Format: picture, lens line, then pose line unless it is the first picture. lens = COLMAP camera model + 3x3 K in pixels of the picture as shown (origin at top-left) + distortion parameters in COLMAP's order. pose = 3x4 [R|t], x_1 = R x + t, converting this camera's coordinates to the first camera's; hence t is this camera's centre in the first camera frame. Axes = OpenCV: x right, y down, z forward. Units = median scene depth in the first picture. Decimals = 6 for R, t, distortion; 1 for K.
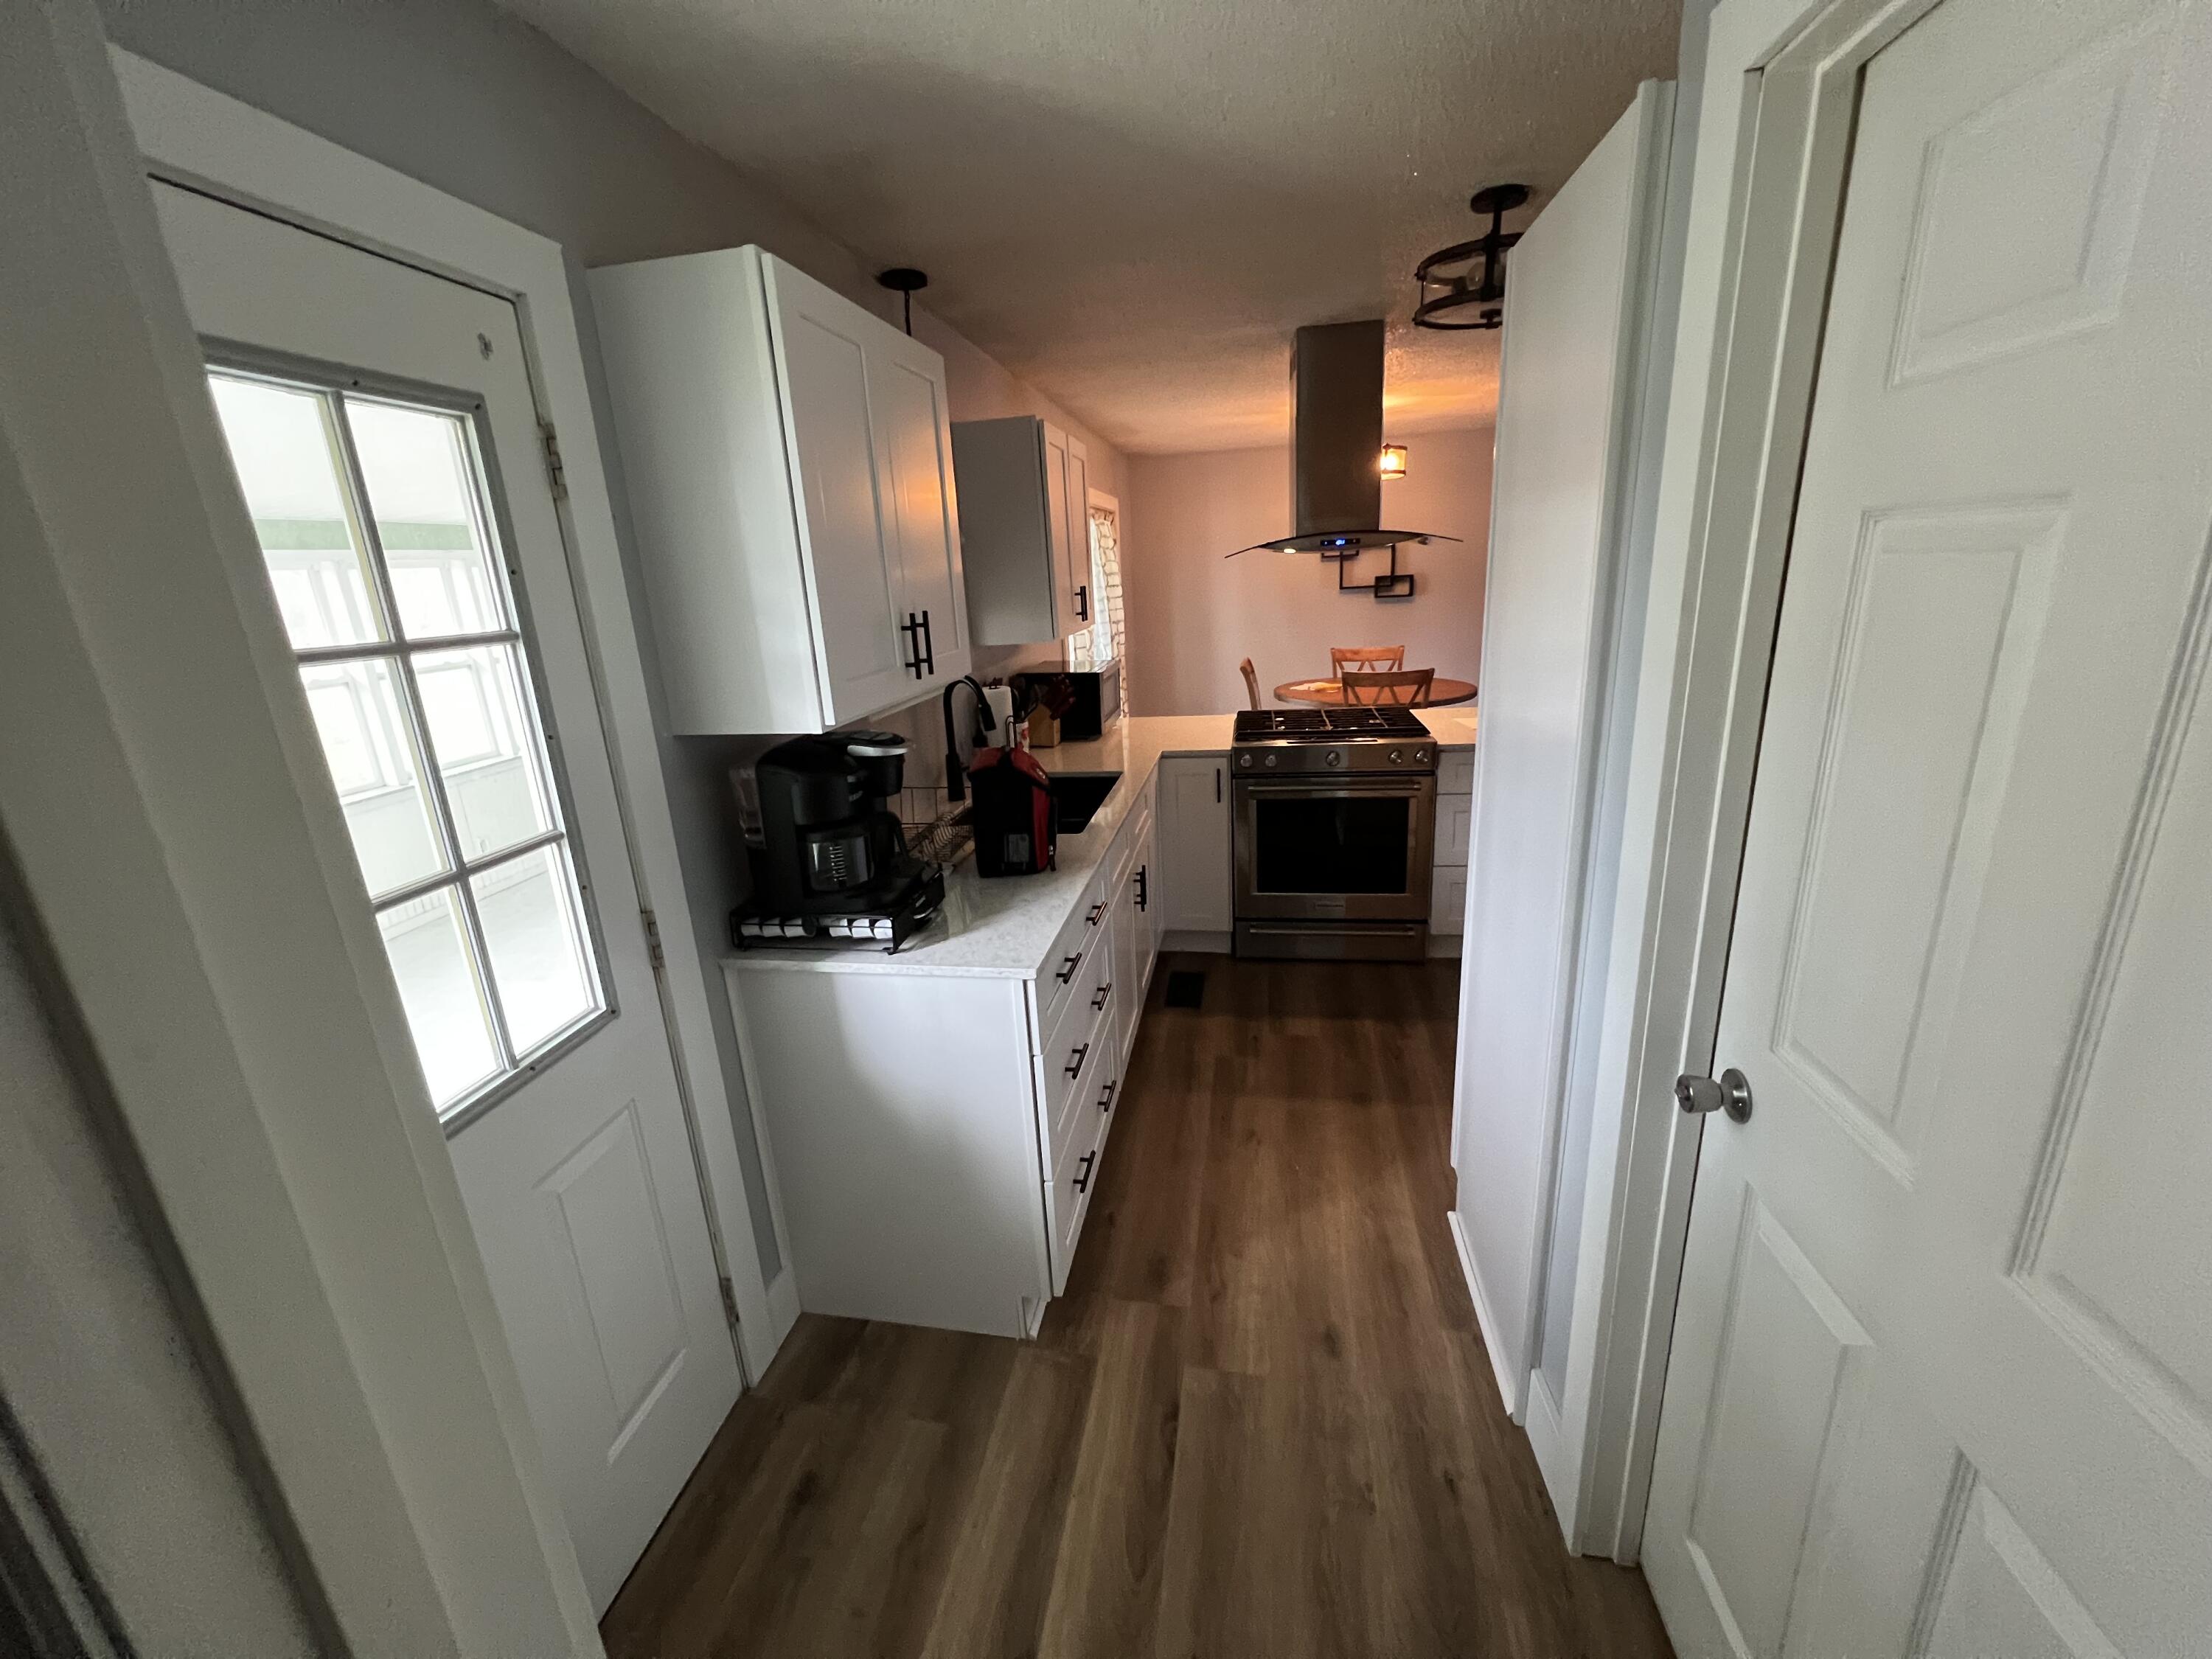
lens RADIAL K [[883.9, 0, 1094.1], [0, 883.9, 822.2], [0, 0, 1]] dist [-0.002291, 0.000434]
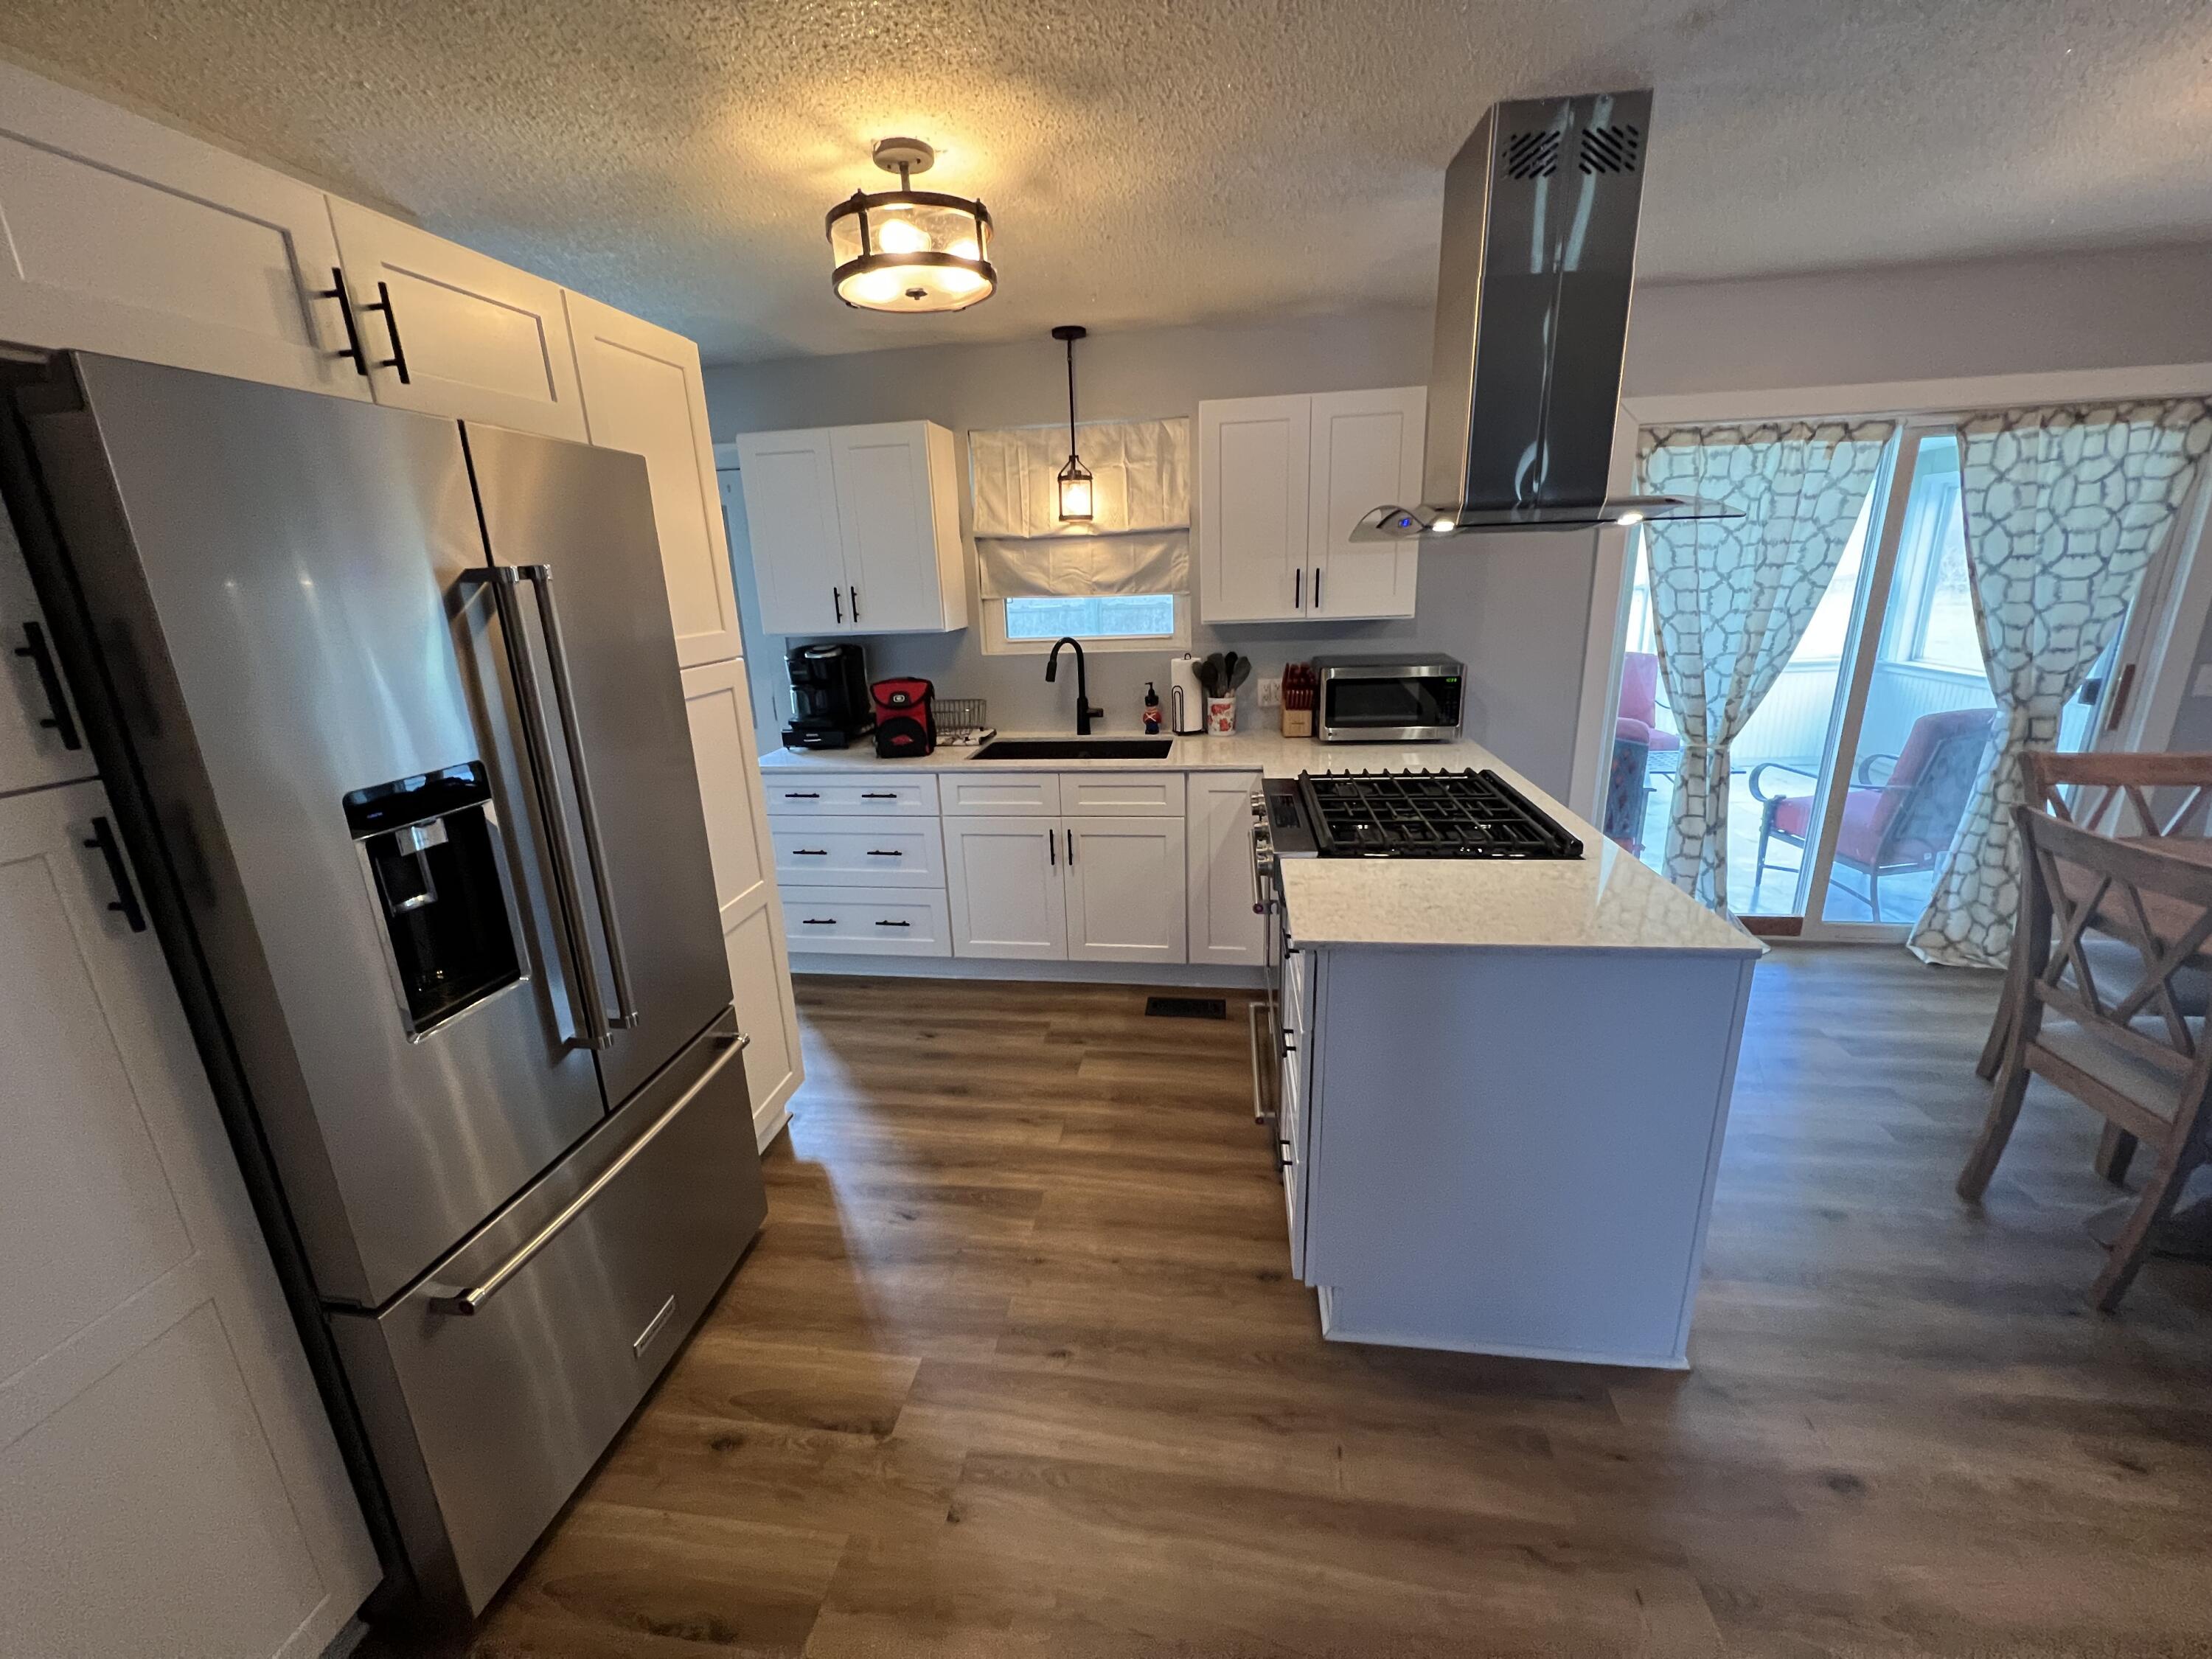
lens RADIAL K [[885.1, 0, 1097.1], [0, 885.1, 821.8], [0, 0, 1]] dist [-0.000074, 0.000524]
pose [[0.032784, 0.329630, -0.943541, 0.653972], [-0.241933, 0.918590, 0.312507, -0.186859], [0.969739, 0.218029, 0.109863, 0.543083]]
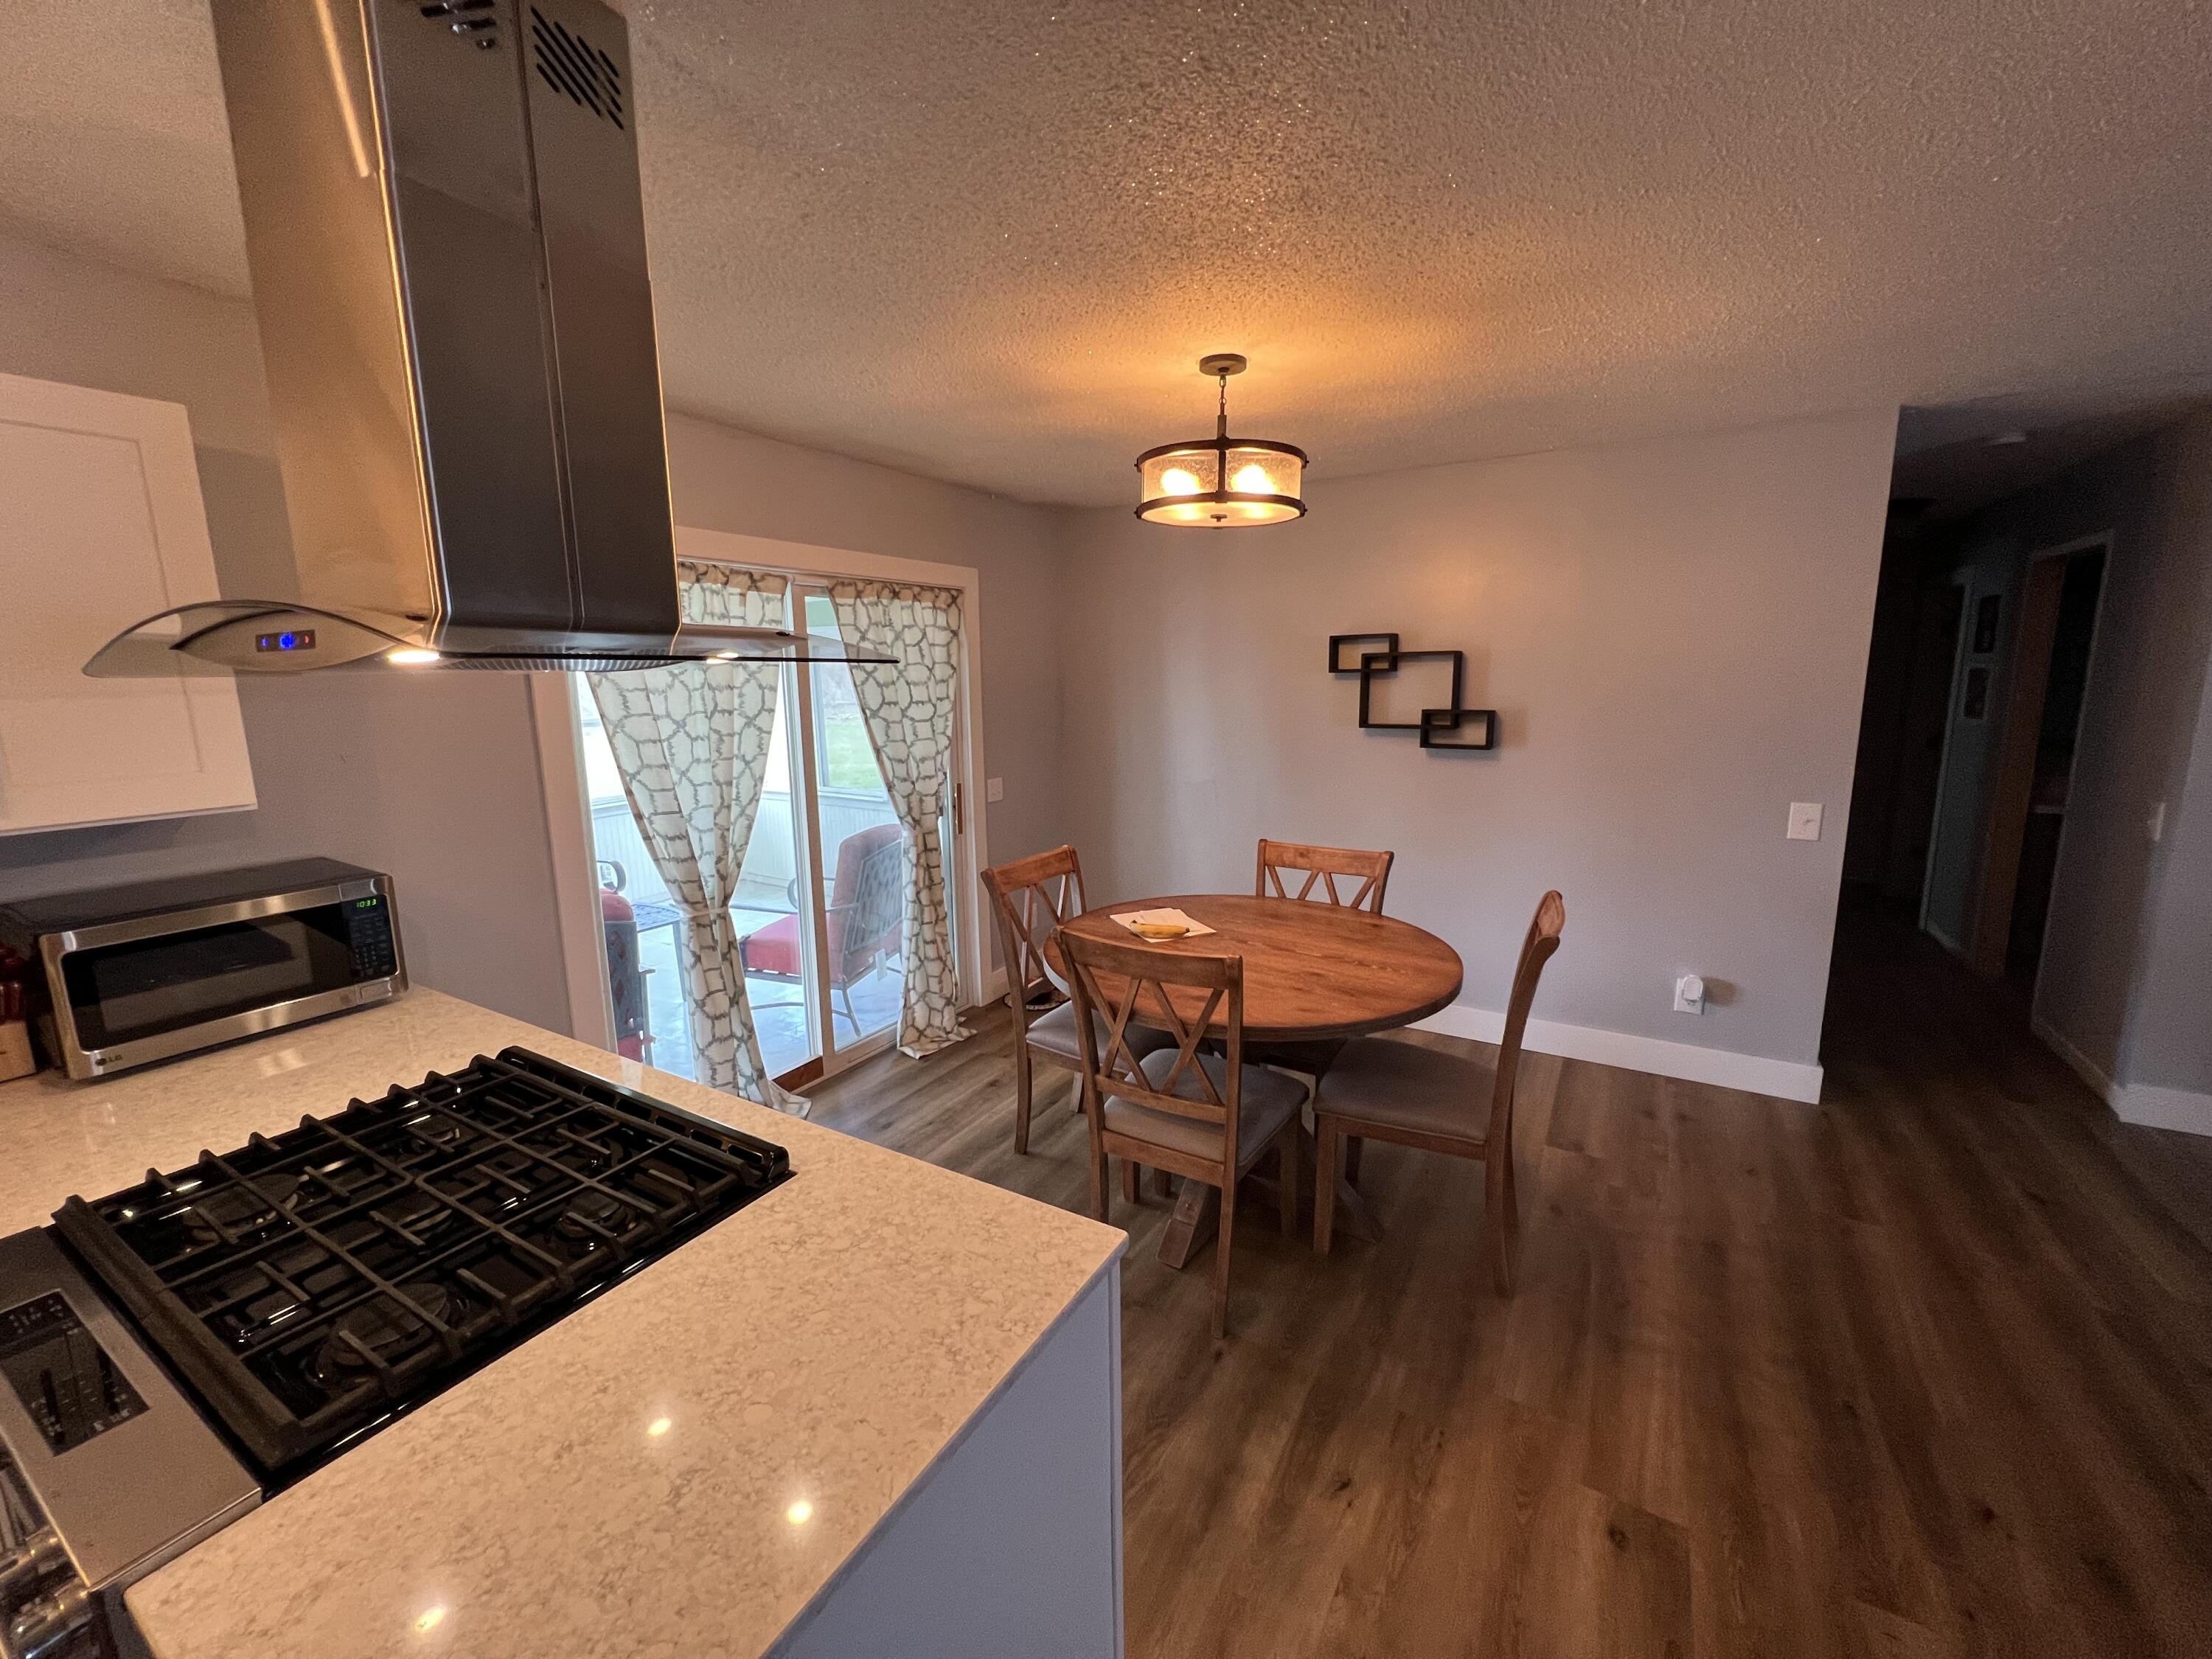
lens RADIAL K [[885.1, 0, 1097.1], [0, 885.1, 821.8], [0, 0, 1]] dist [-0.000074, 0.000524]
pose [[0.934065, 0.102577, -0.342053, 0.446340], [-0.135873, 0.987900, -0.074780, -0.192067], [0.330244, 0.116326, 0.936700, 0.582449]]
